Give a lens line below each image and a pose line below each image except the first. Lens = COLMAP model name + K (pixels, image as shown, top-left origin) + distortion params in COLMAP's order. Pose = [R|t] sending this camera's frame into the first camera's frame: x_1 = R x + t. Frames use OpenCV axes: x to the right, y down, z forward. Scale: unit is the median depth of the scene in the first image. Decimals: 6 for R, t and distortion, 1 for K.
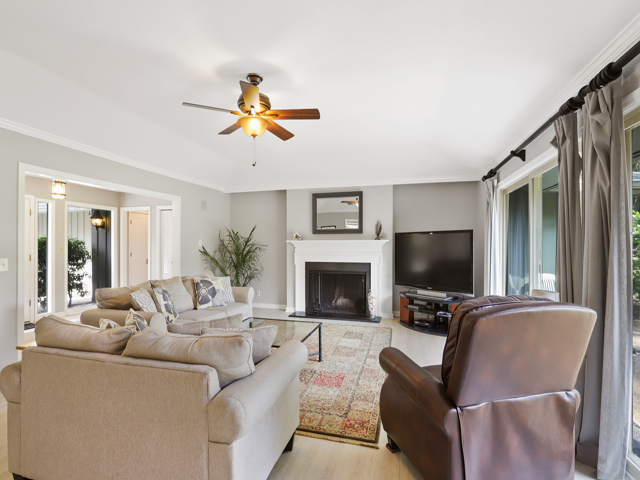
lens RADIAL K [[314.3, 0, 320.9], [0, 314.3, 239.8], [0, 0, 1]] dist [0.000607, 0.000622]
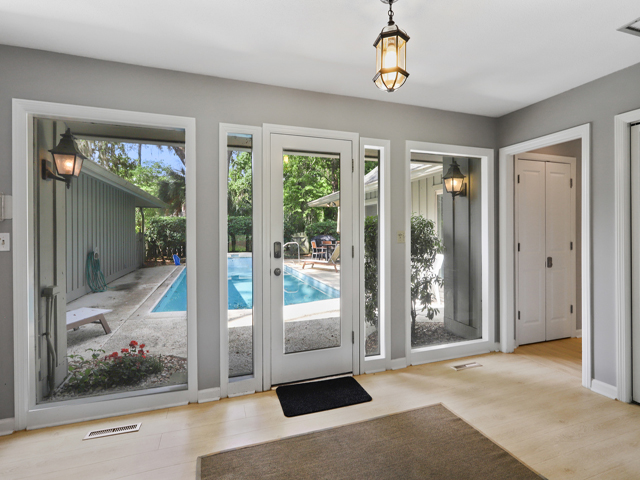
lens RADIAL K [[314.3, 0, 319.2], [0, 314.3, 227.6], [0, 0, 1]] dist [0.000607, 0.000622]
pose [[0.571284, -0.002381, -0.820749, -0.399696], [0.006910, 0.999974, 0.001909, 0.013012], [0.820724, -0.006762, 0.571285, 0.500990]]
